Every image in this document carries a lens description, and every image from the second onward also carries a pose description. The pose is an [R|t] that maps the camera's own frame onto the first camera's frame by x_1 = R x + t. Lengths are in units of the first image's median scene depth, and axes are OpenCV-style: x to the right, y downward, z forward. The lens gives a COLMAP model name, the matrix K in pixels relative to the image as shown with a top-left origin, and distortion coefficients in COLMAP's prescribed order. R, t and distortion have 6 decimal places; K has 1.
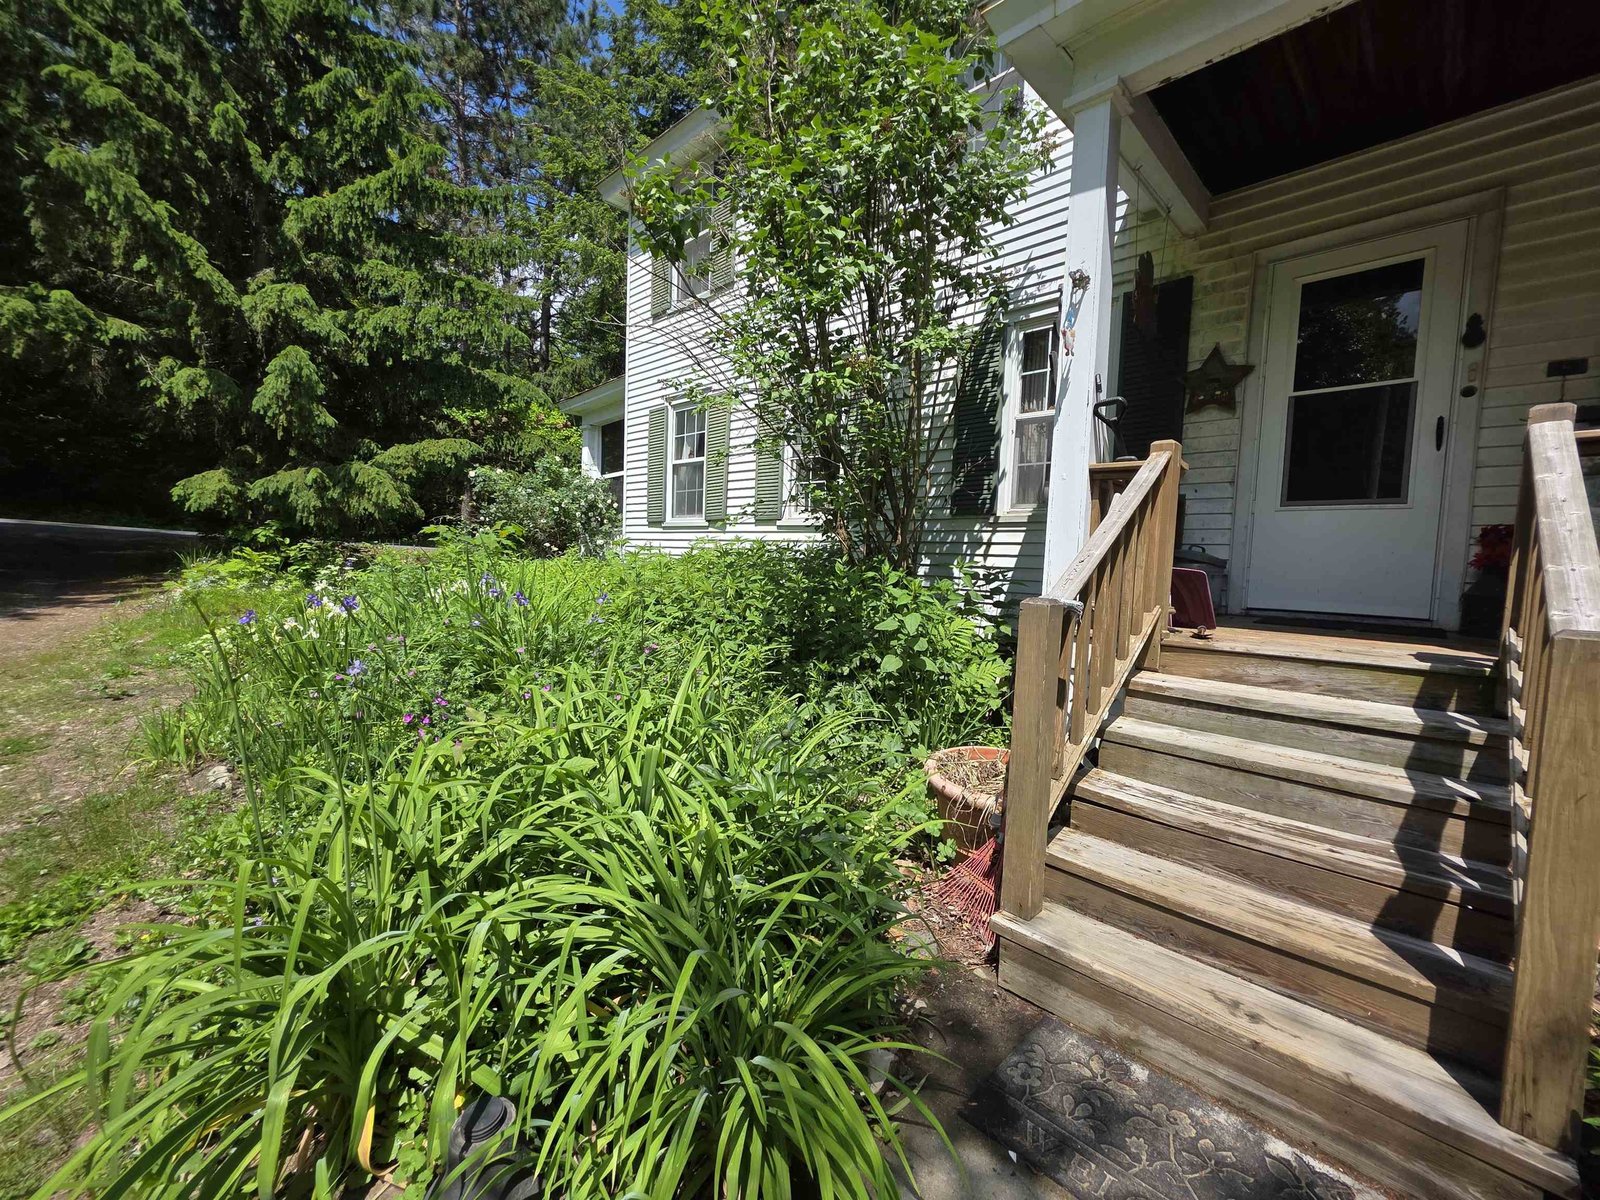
lens RADIAL K [[644.7, 0, 807.1], [0, 644.7, 595.5], [0, 0, 1]] dist [0.000987, -0.000224]
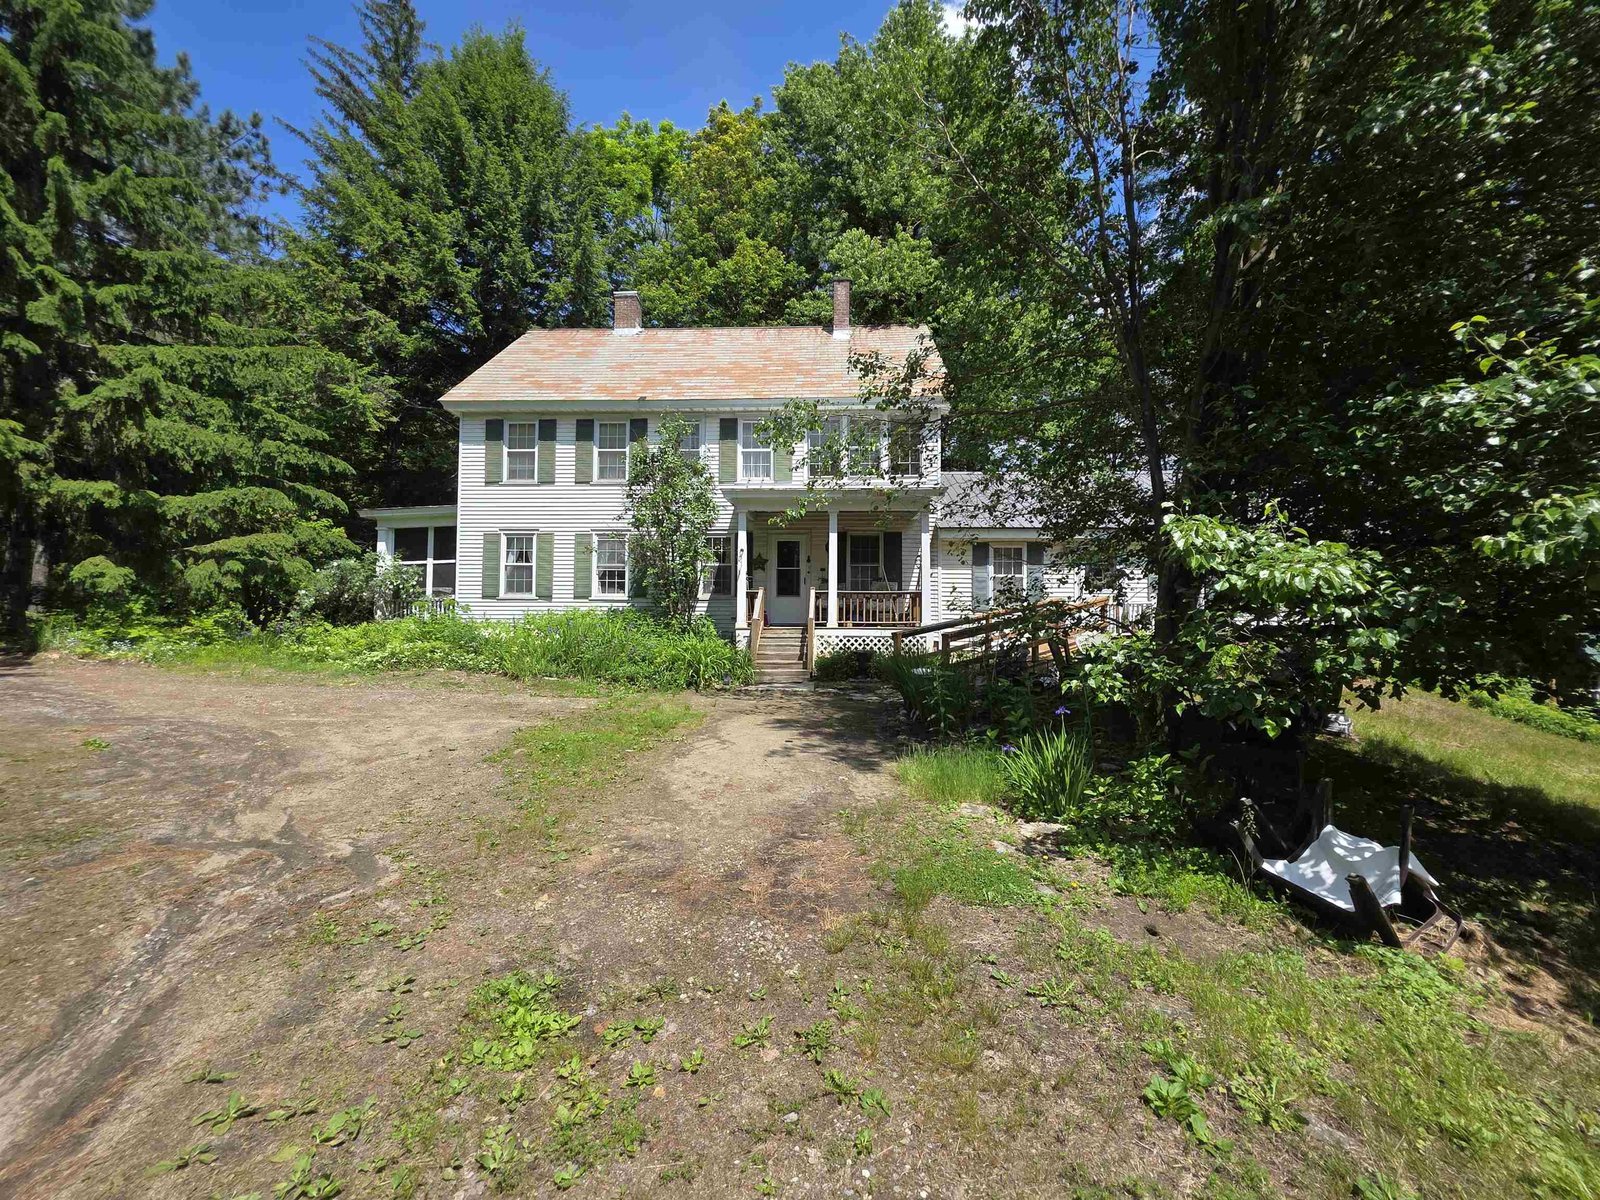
lens RADIAL K [[644.7, 0, 807.1], [0, 644.7, 595.5], [0, 0, 1]] dist [0.000987, -0.000224]
pose [[0.744955, -0.006170, 0.667086, -0.954461], [0.063413, 0.996084, -0.061602, 0.060162], [-0.664094, 0.088192, 0.742429, -1.109724]]
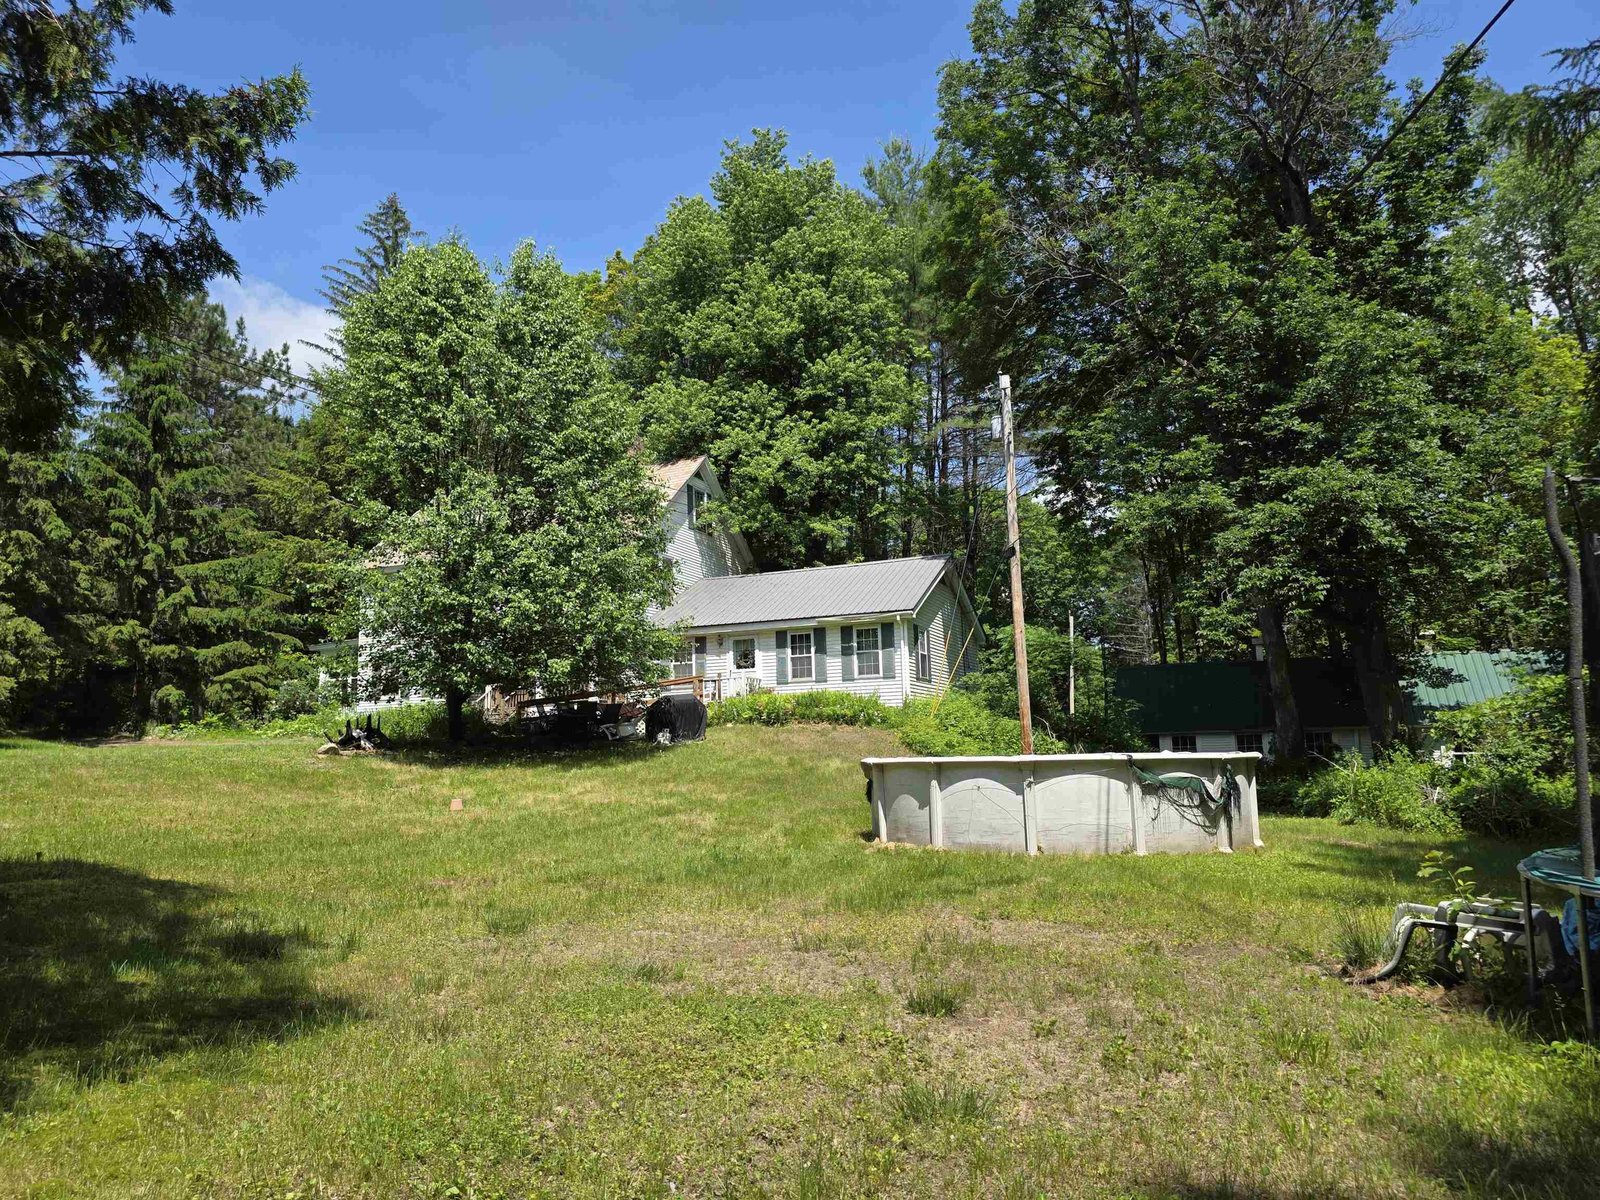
lens RADIAL K [[1080.8, 0, 802.4], [0, 1080.8, 603.5], [0, 0, 1]] dist [0.093475, -0.129459]
pose [[0.931991, -0.011043, 0.362314, -0.389571], [0.084619, 0.978547, -0.187844, 0.518887], [-0.352467, 0.205728, 0.912931, -4.070527]]
